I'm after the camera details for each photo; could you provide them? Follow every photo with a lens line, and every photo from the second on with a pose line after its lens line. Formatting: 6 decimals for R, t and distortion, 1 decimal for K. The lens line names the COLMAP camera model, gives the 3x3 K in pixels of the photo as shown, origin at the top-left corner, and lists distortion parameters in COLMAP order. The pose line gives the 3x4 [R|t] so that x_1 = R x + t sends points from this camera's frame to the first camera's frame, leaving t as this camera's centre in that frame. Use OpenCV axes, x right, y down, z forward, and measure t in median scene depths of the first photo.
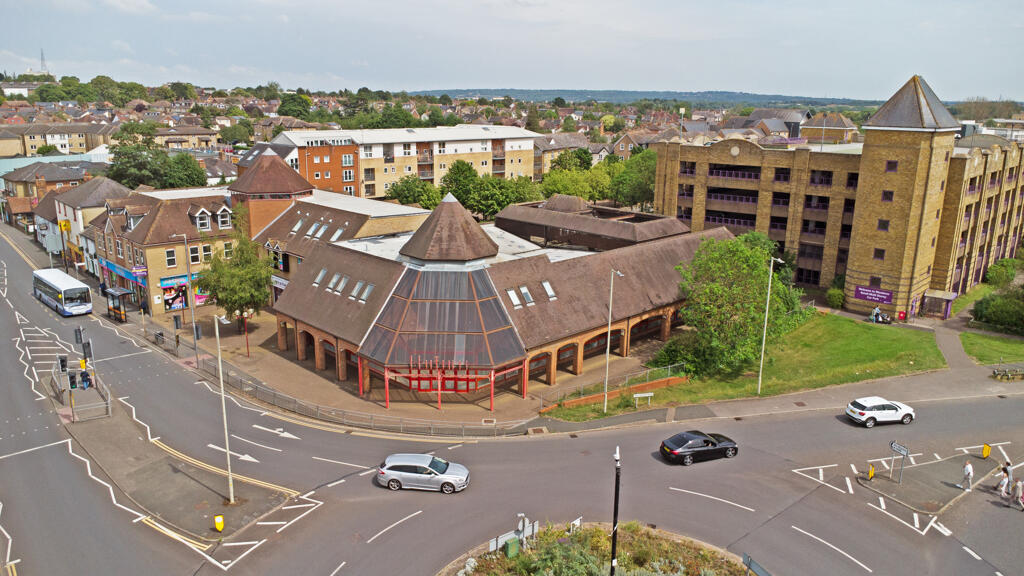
lens RADIAL K [[733.1, 0, 509.7], [0, 733.1, 288.7], [0, 0, 1]] dist [0.008177, -0.003718]
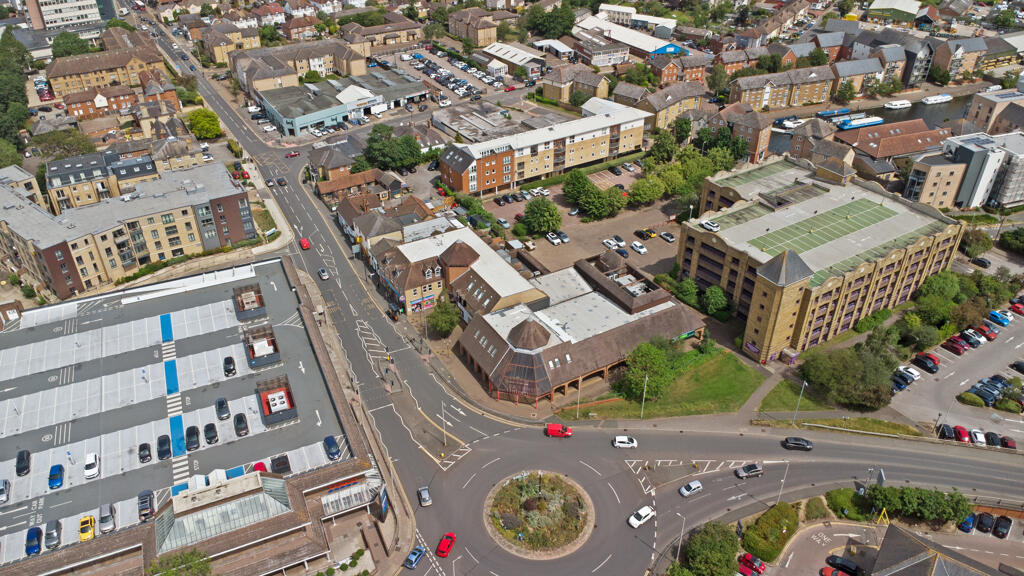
lens RADIAL K [[733.1, 0, 513.4], [0, 733.1, 287.4], [0, 0, 1]] dist [0.008177, -0.003718]
pose [[0.968956, 0.123924, -0.213931, 0.235593], [-0.046349, 0.941015, 0.335175, -0.654480], [0.242848, -0.314855, 0.917546, -0.759362]]
